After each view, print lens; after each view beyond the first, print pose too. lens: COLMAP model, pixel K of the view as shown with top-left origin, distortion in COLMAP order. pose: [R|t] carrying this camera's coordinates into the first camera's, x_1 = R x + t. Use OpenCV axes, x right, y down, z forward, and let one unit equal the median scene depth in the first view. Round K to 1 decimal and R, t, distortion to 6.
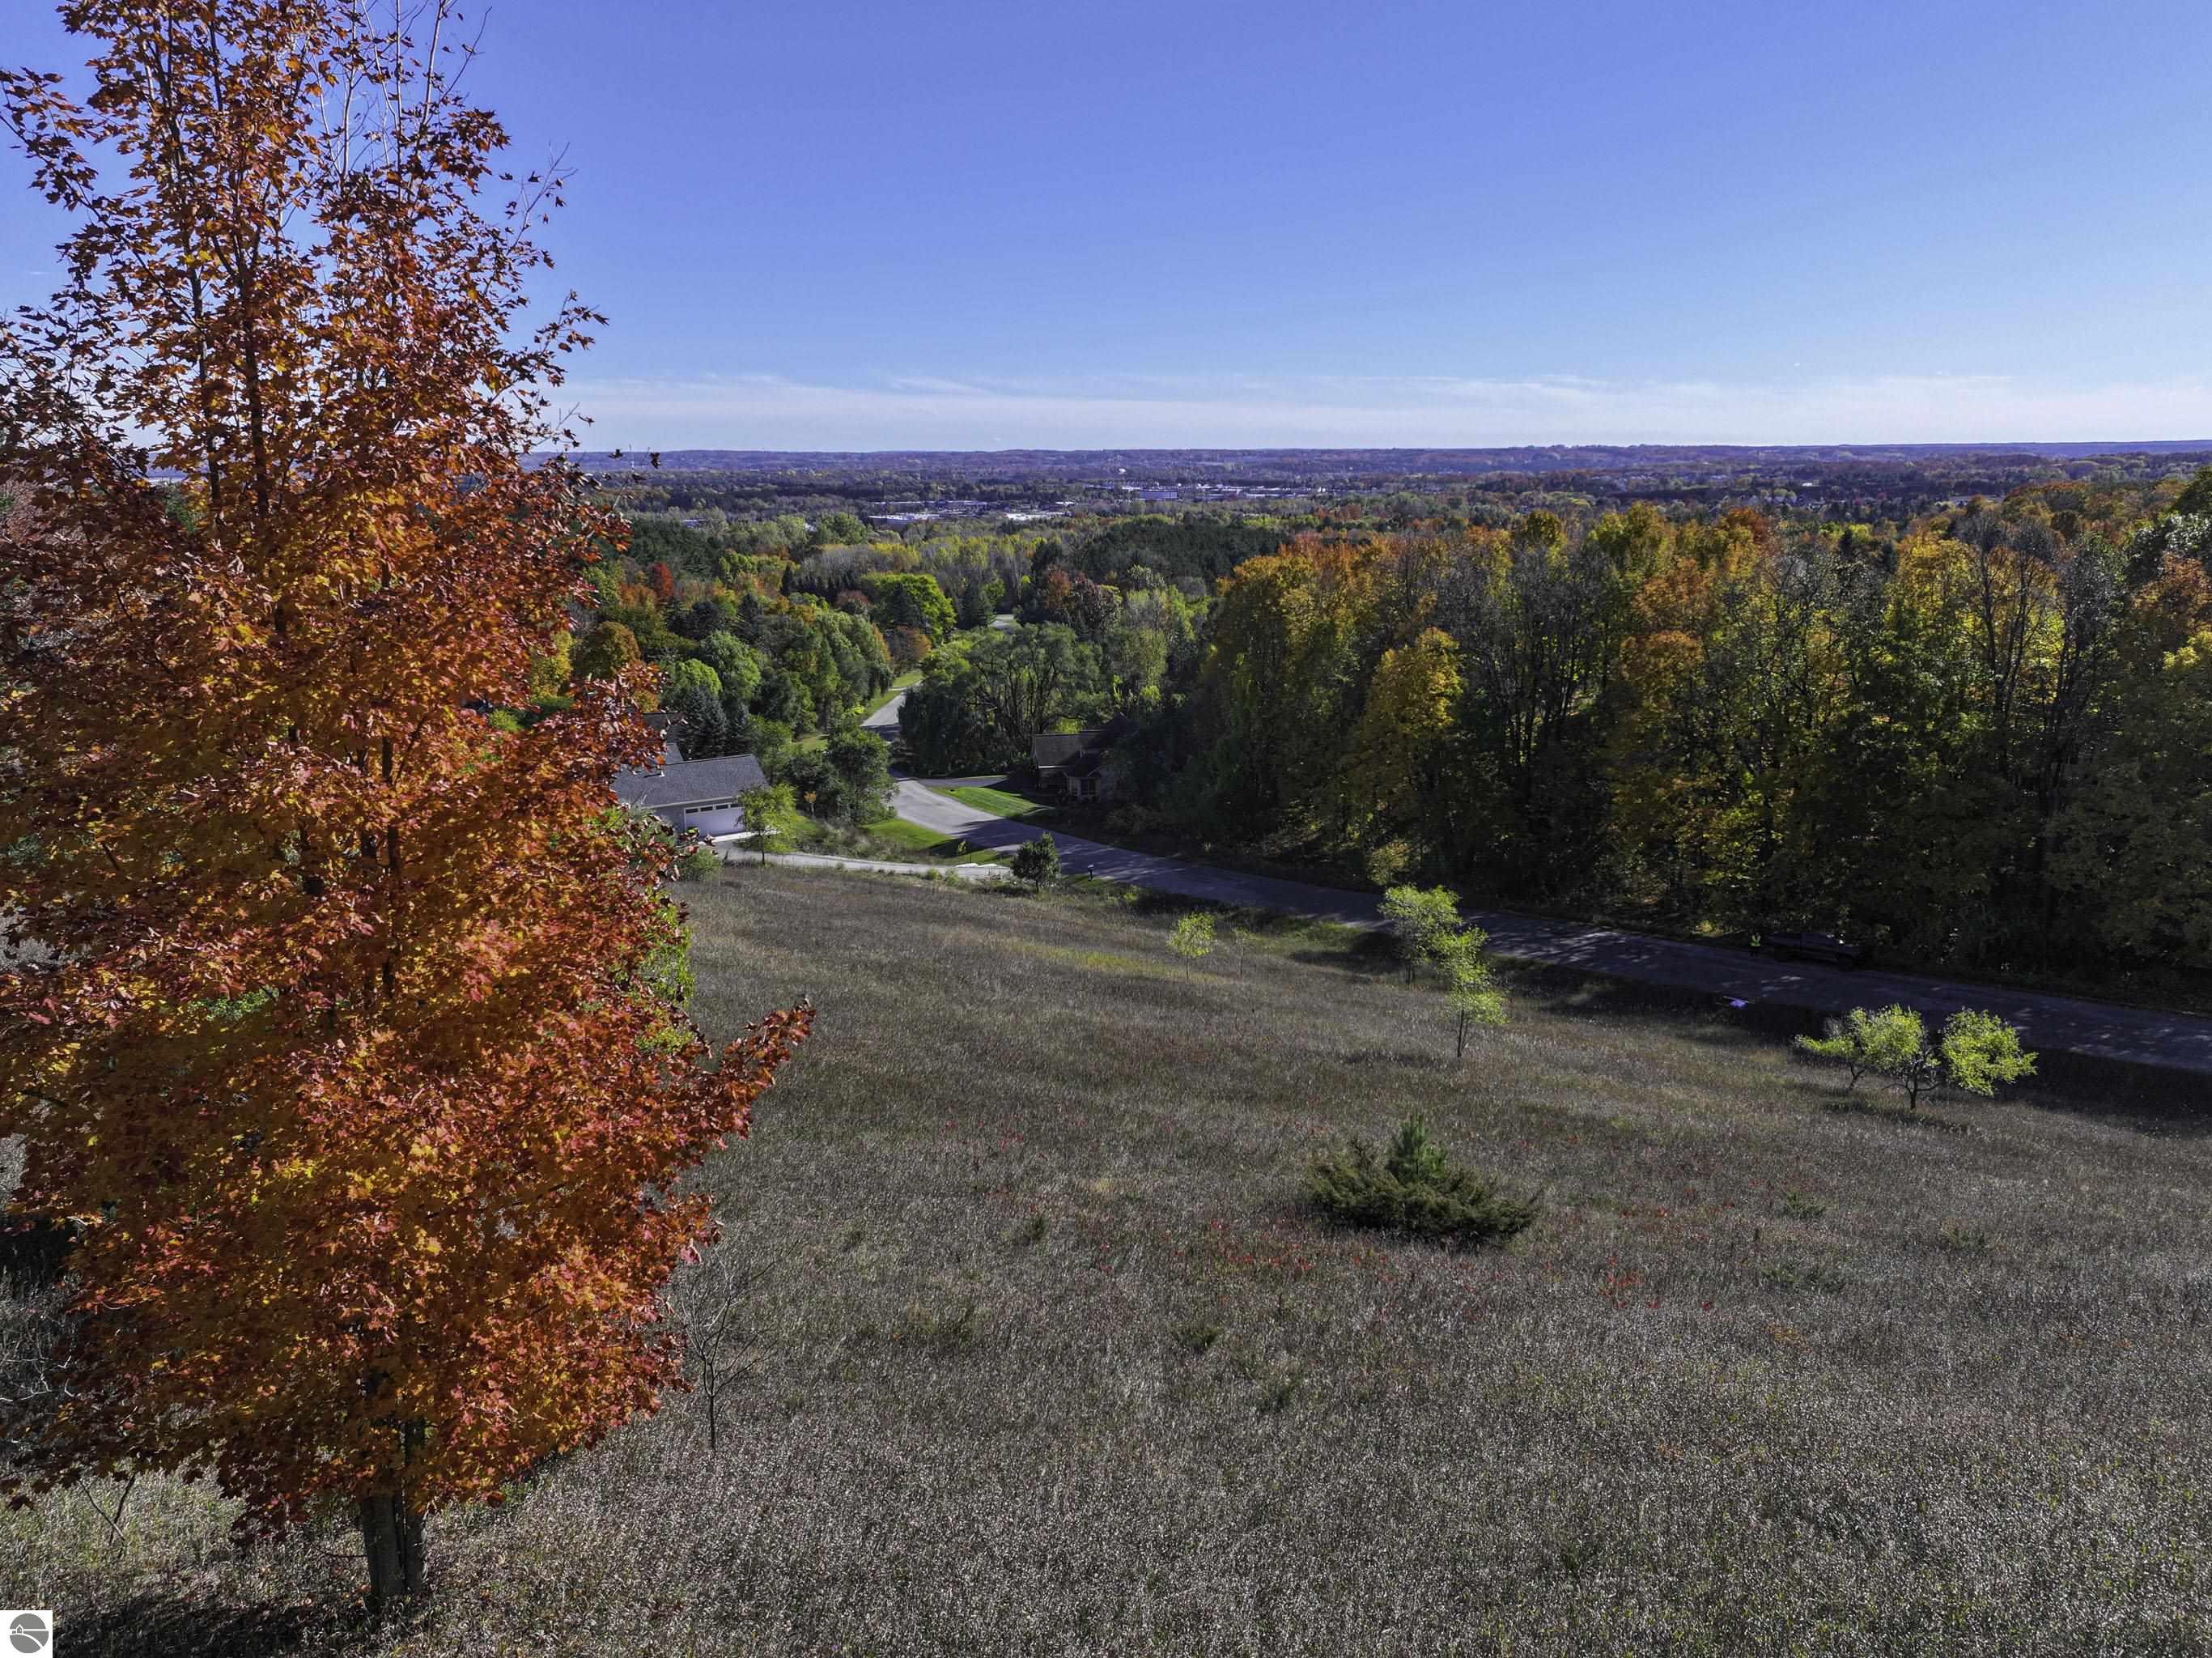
lens RADIAL K [[1563.1, 0, 1106.0], [0, 1563.1, 829.0], [0, 0, 1]] dist [0.006164, -0.001298]
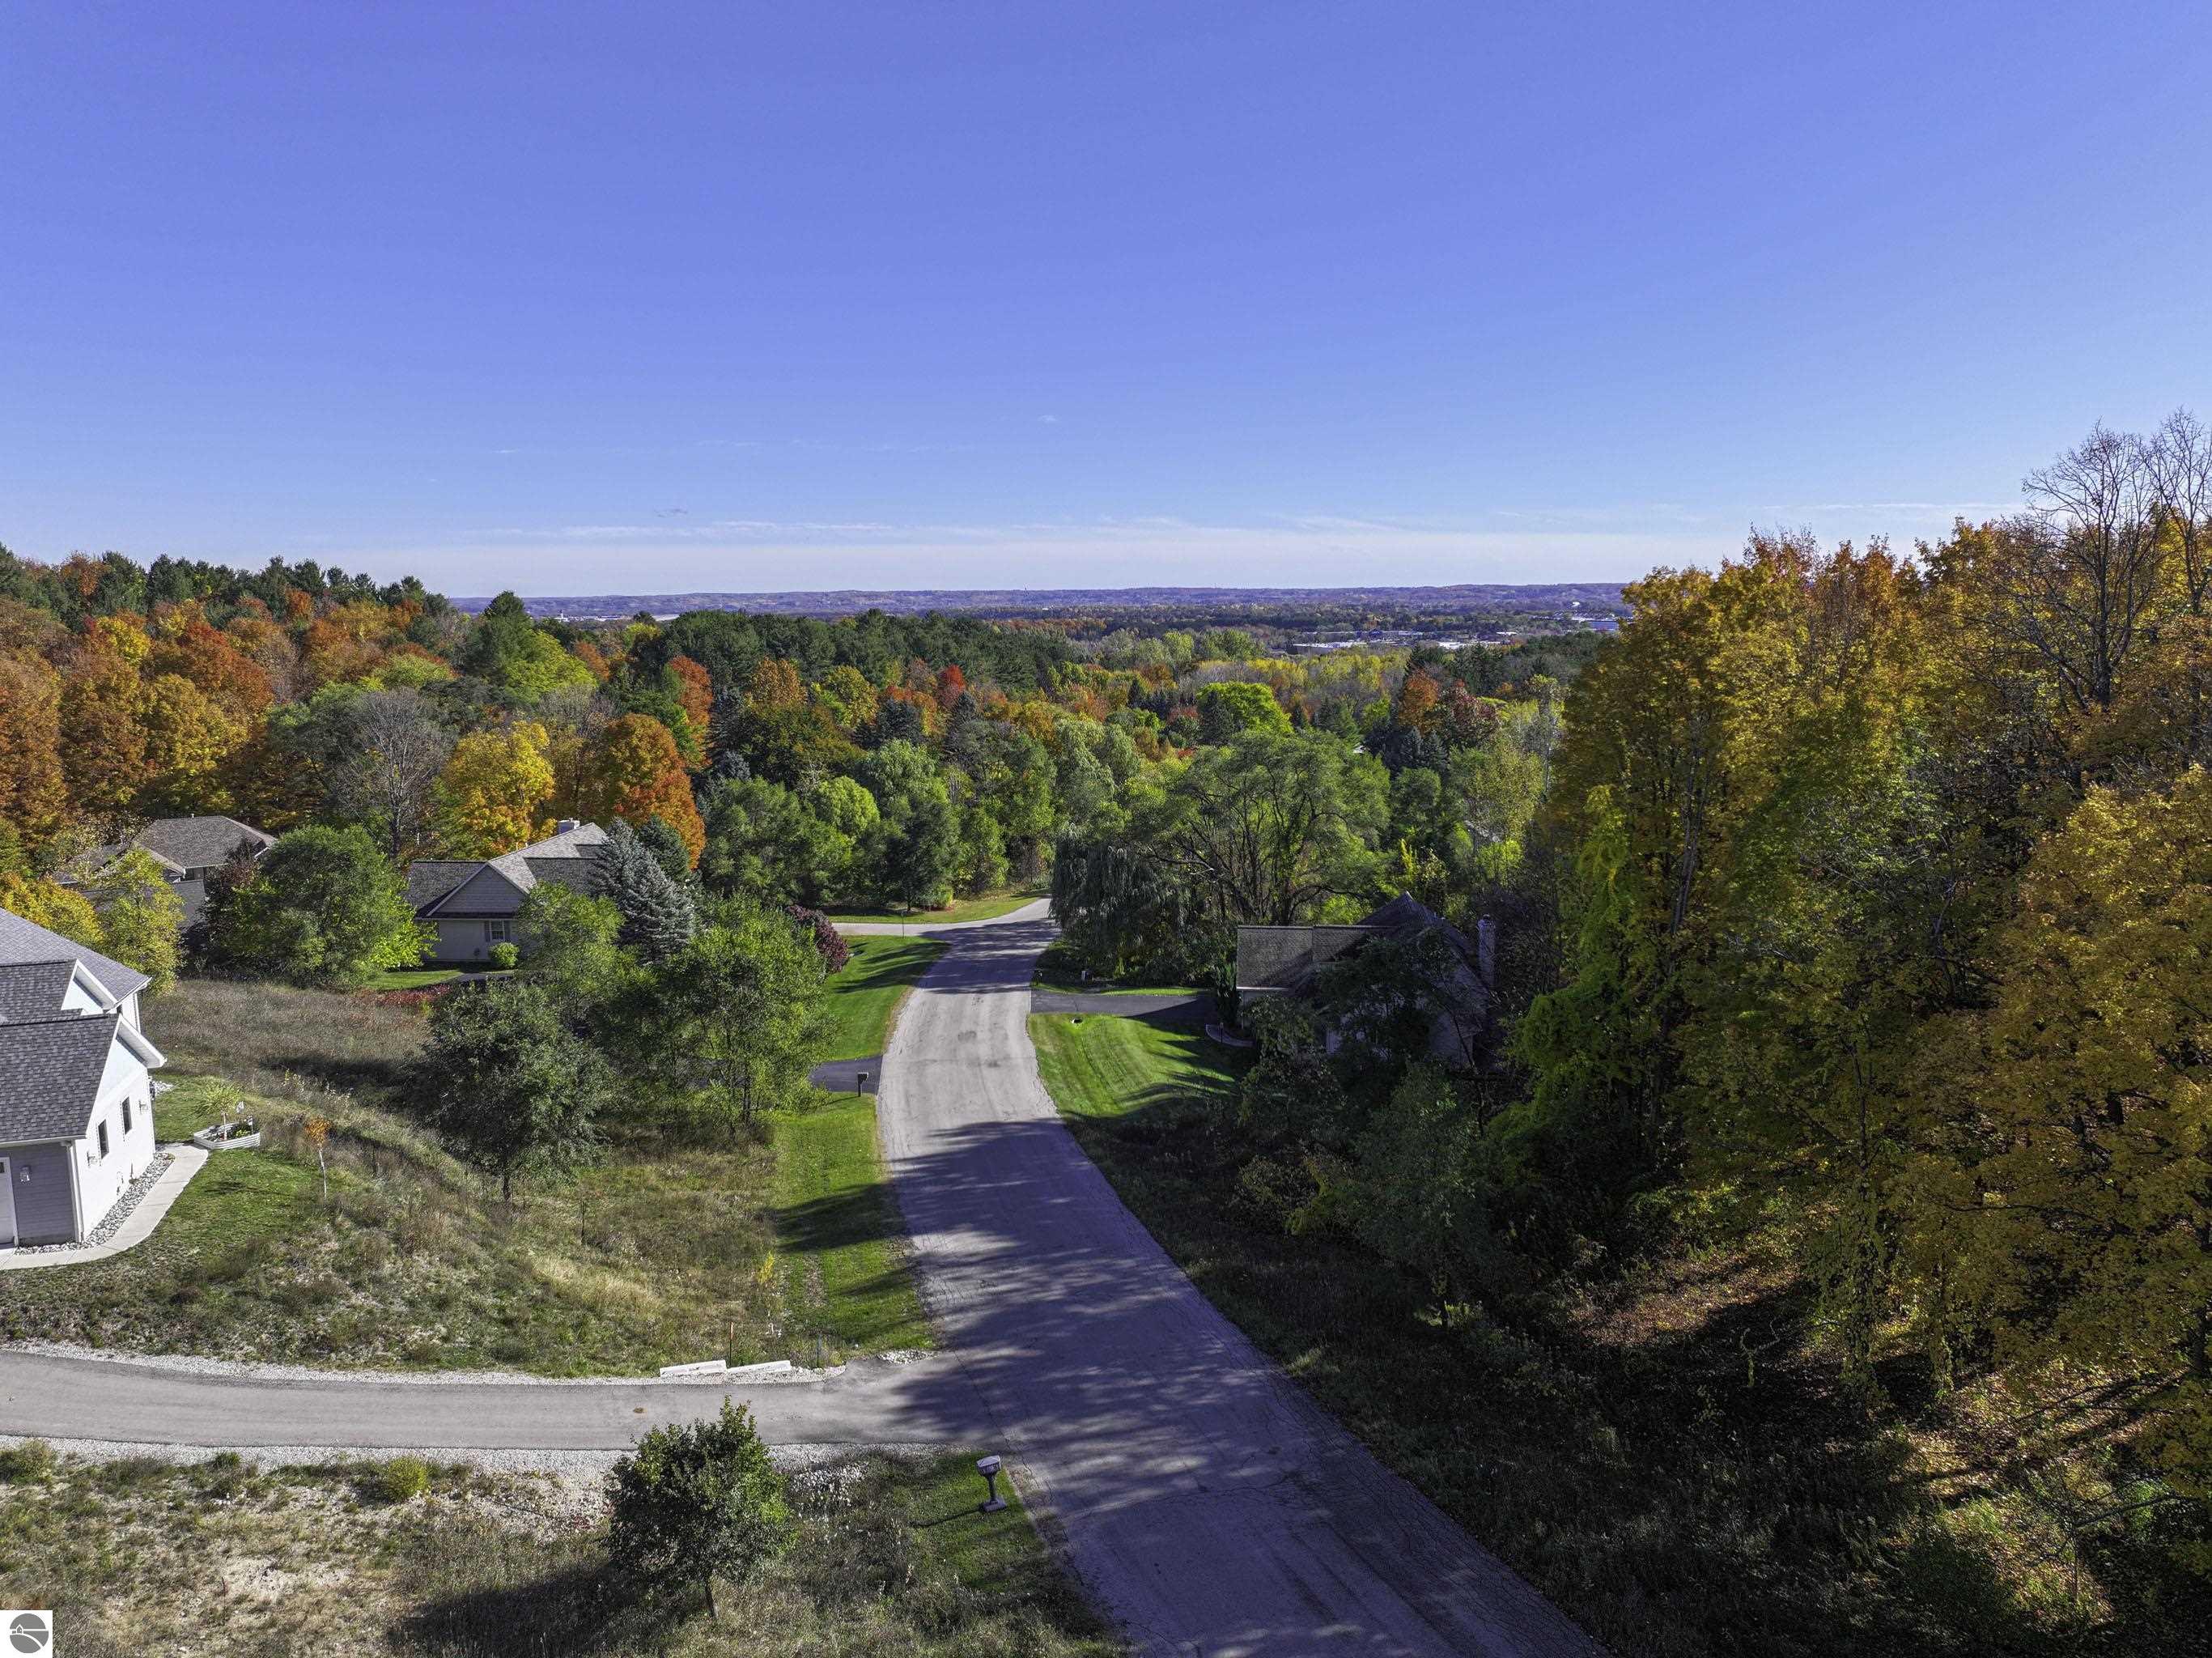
lens RADIAL K [[1563.1, 0, 1106.0], [0, 1563.1, 829.0], [0, 0, 1]] dist [0.006164, -0.001298]
pose [[0.960766, 0.036694, -0.274923, 0.024263], [-0.059828, 0.995293, -0.076236, -0.020043], [0.270832, 0.089693, 0.958439, 0.186288]]
